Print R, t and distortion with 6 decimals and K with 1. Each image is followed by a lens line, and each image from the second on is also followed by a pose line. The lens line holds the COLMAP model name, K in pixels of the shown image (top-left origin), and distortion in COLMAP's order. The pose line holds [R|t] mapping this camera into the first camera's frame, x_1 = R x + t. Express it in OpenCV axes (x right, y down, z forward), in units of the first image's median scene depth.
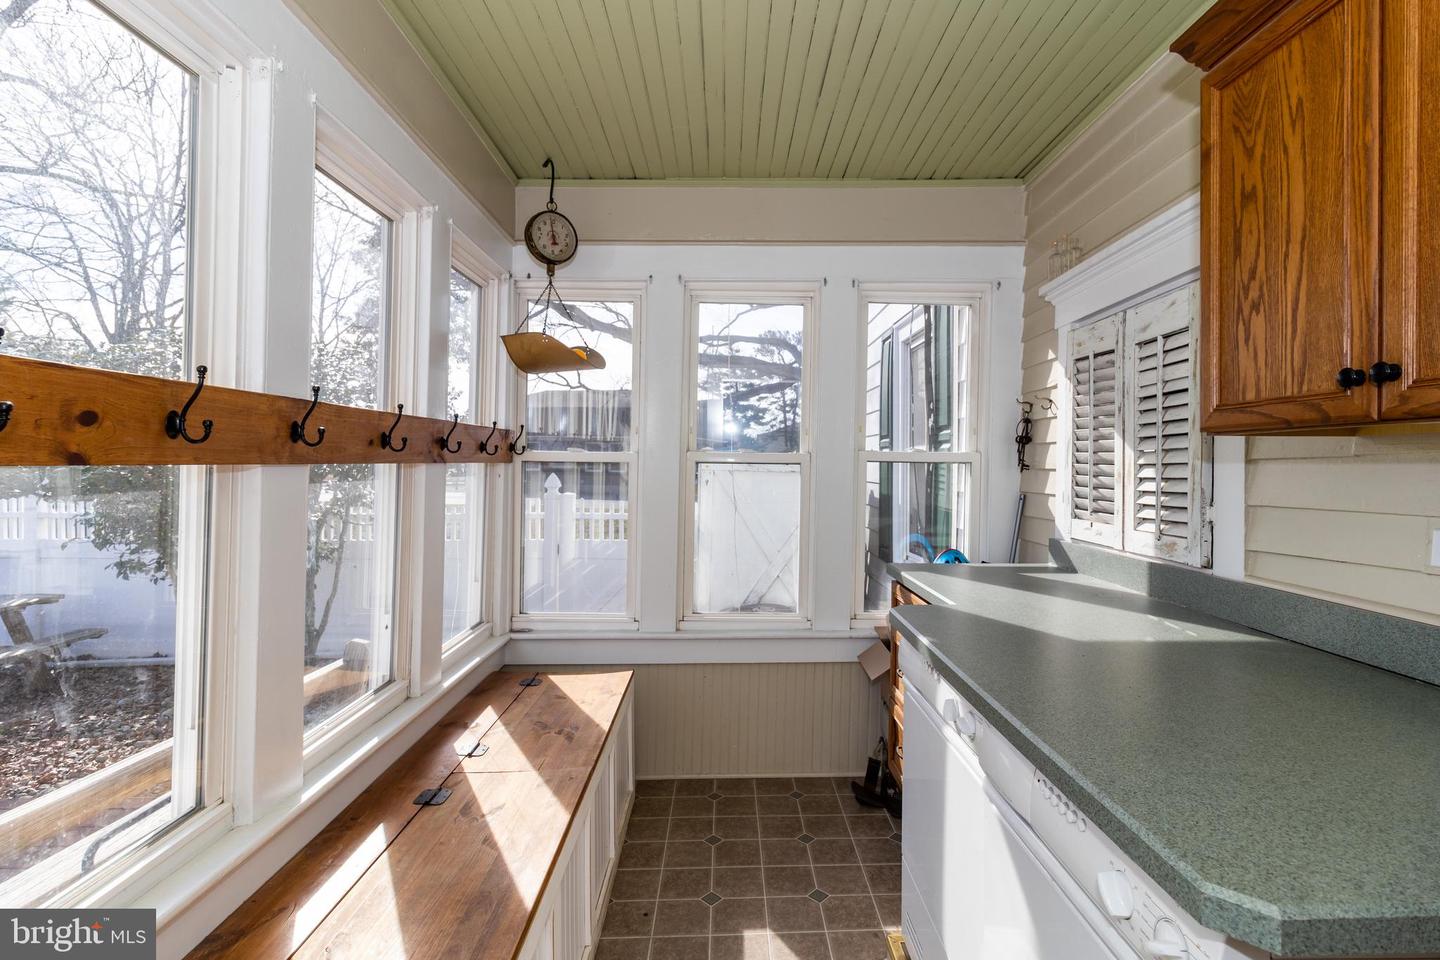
lens RADIAL K [[684.5, 0, 723.9], [0, 684.5, 469.1], [0, 0, 1]] dist [0.001700, 0.000079]
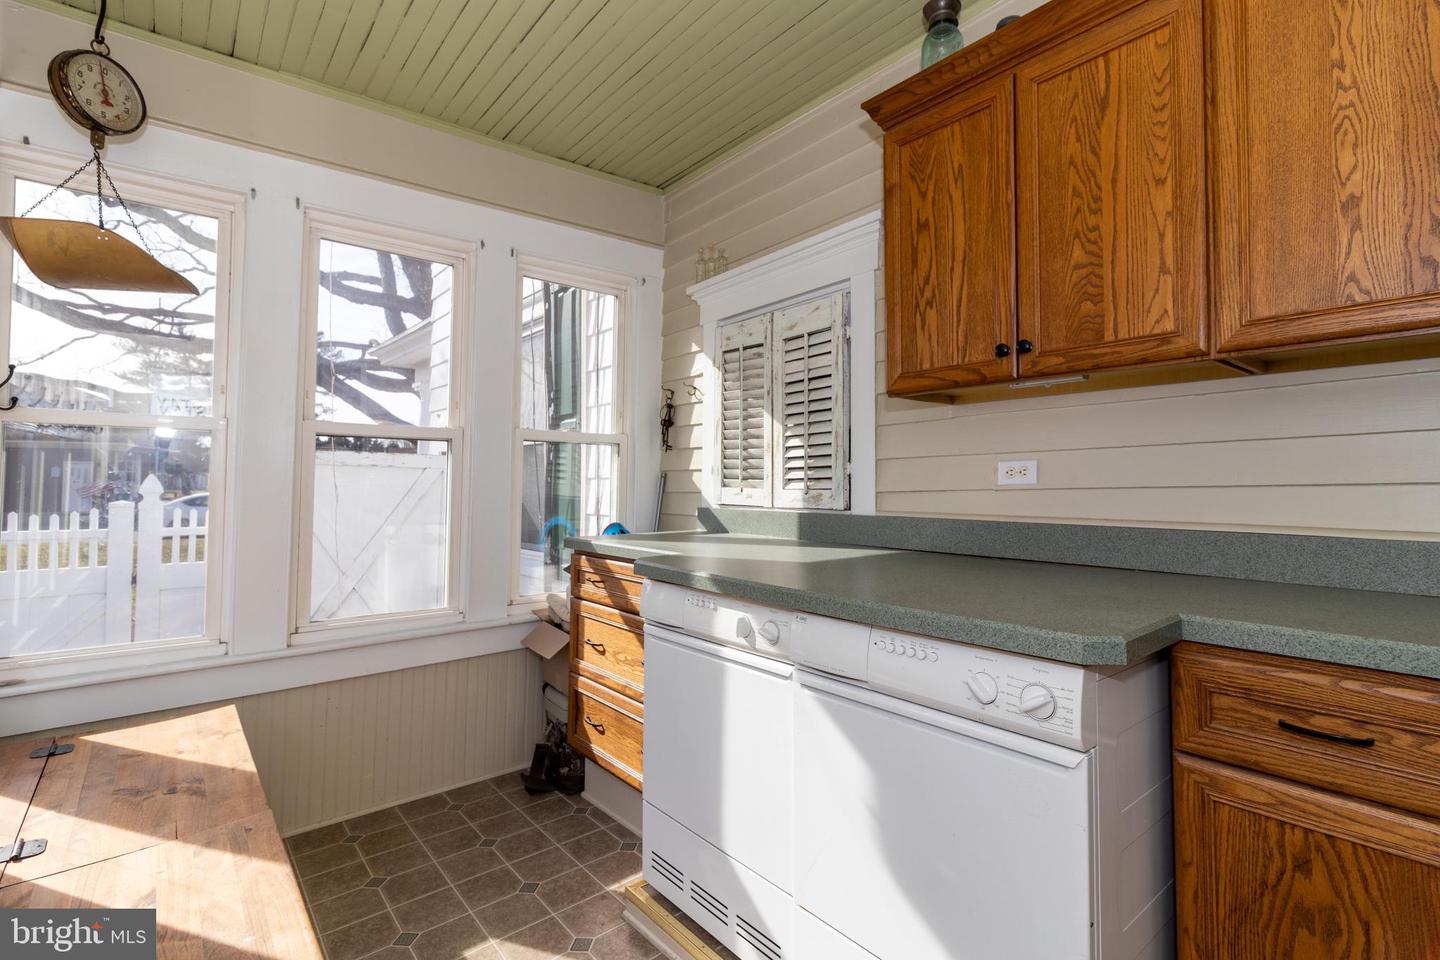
lens RADIAL K [[684.5, 0, 752.1], [0, 684.5, 466.4], [0, 0, 1]] dist [0.001700, 0.000079]
pose [[0.776672, 0.004556, 0.629889, -0.210992], [0.007285, 0.999842, -0.016214, 0.063655], [-0.629864, 0.017181, 0.776516, 0.070758]]
